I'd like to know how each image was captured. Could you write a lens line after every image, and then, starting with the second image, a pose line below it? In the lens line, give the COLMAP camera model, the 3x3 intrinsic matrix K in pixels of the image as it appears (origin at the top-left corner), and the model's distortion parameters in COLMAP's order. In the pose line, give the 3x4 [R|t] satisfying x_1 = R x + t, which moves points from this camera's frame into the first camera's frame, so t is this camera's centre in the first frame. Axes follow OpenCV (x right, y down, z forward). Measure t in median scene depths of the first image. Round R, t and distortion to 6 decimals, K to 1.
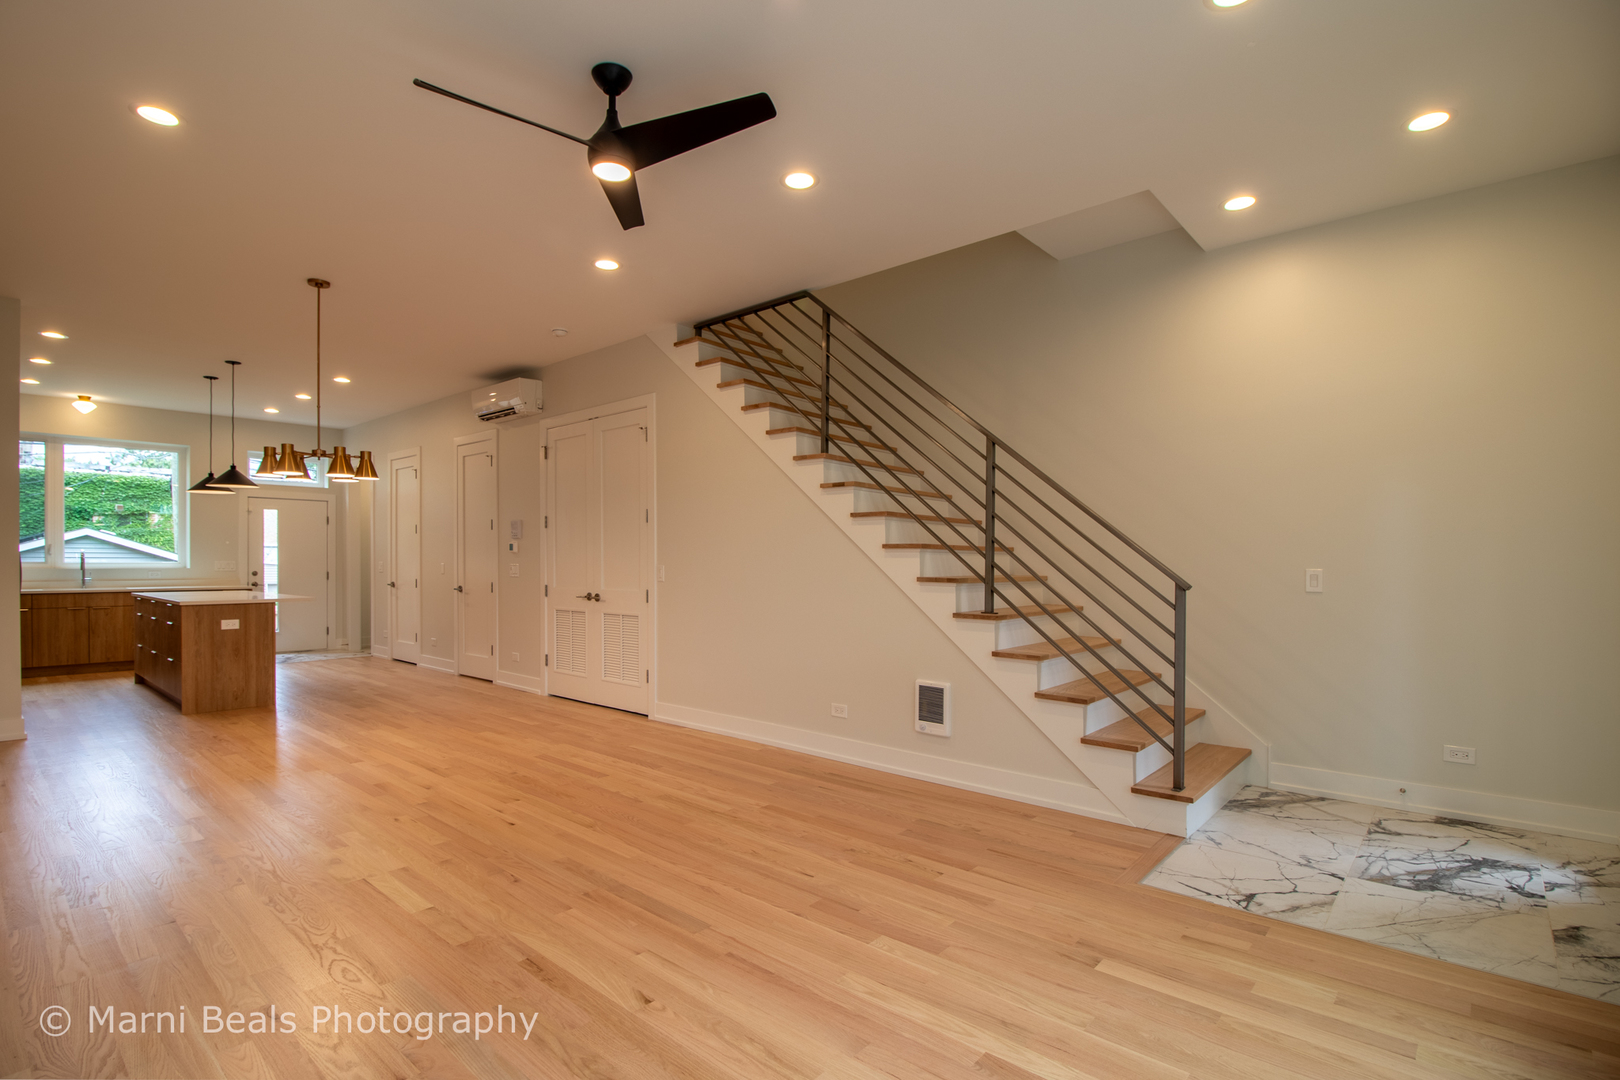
lens RADIAL K [[774.7, 0, 810.2], [0, 774.7, 565.8], [0, 0, 1]] dist [-0.018931, -0.001179]
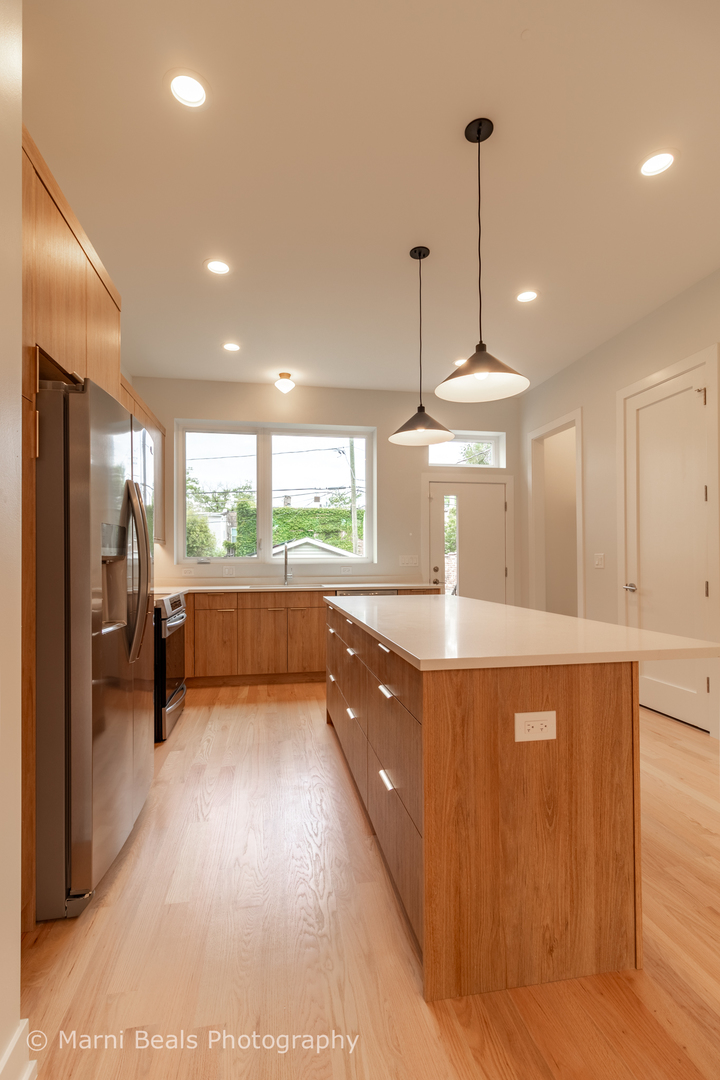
lens RADIAL K [[506.9, 0, 362.0], [0, 506.9, 558.5], [0, 0, 1]] dist [0.009352, -0.000531]
pose [[0.783512, -0.008490, -0.621318, -0.451211], [0.002255, 0.999939, -0.010819, 0.003692], [0.621372, 0.007076, 0.783484, 0.518064]]
